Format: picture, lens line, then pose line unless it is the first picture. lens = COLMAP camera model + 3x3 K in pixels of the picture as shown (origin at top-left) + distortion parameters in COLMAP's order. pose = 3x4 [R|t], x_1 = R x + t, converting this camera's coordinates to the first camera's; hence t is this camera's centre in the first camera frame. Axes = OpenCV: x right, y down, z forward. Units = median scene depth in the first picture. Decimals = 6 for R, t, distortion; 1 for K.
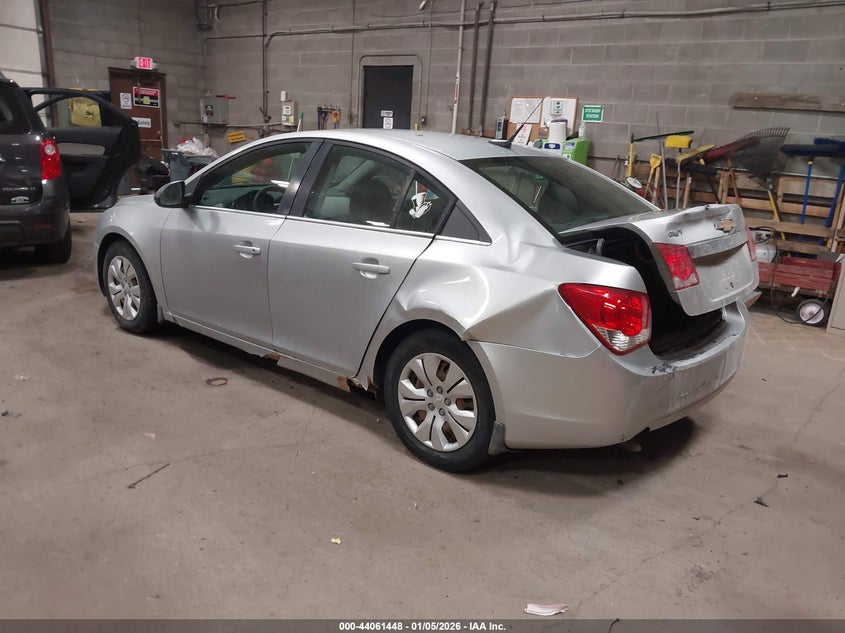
lens RADIAL K [[653.8, 0, 422.5], [0, 653.8, 316.5], [0, 0, 1]] dist [-0.000462, 0.001056]
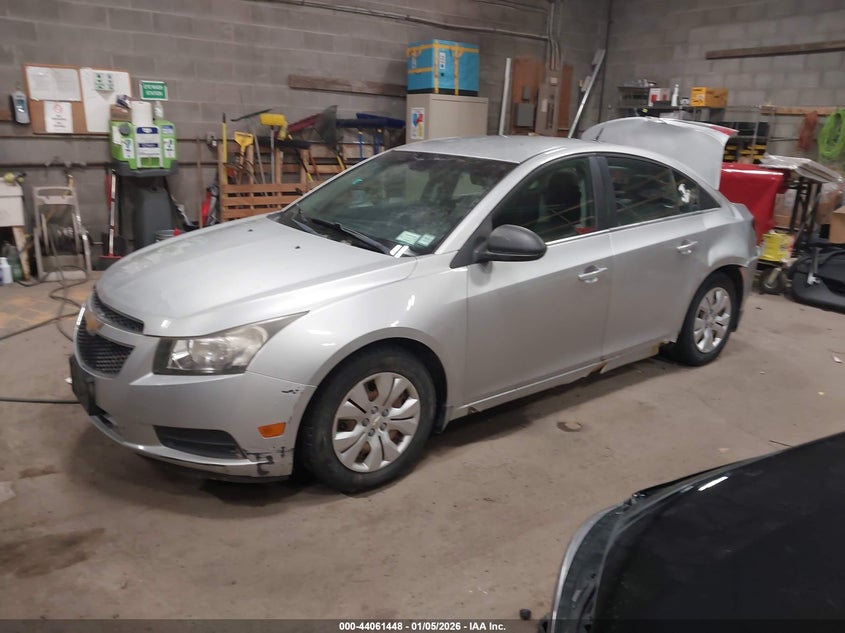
lens RADIAL K [[669.5, 0, 418.1], [0, 669.5, 312.2], [0, 0, 1]] dist [0.008763, 0.006929]
pose [[0.226728, -0.315073, 0.921587, -0.681965], [0.254820, 0.932459, 0.256099, -0.199170], [-0.940032, 0.176774, 0.291702, 0.523464]]
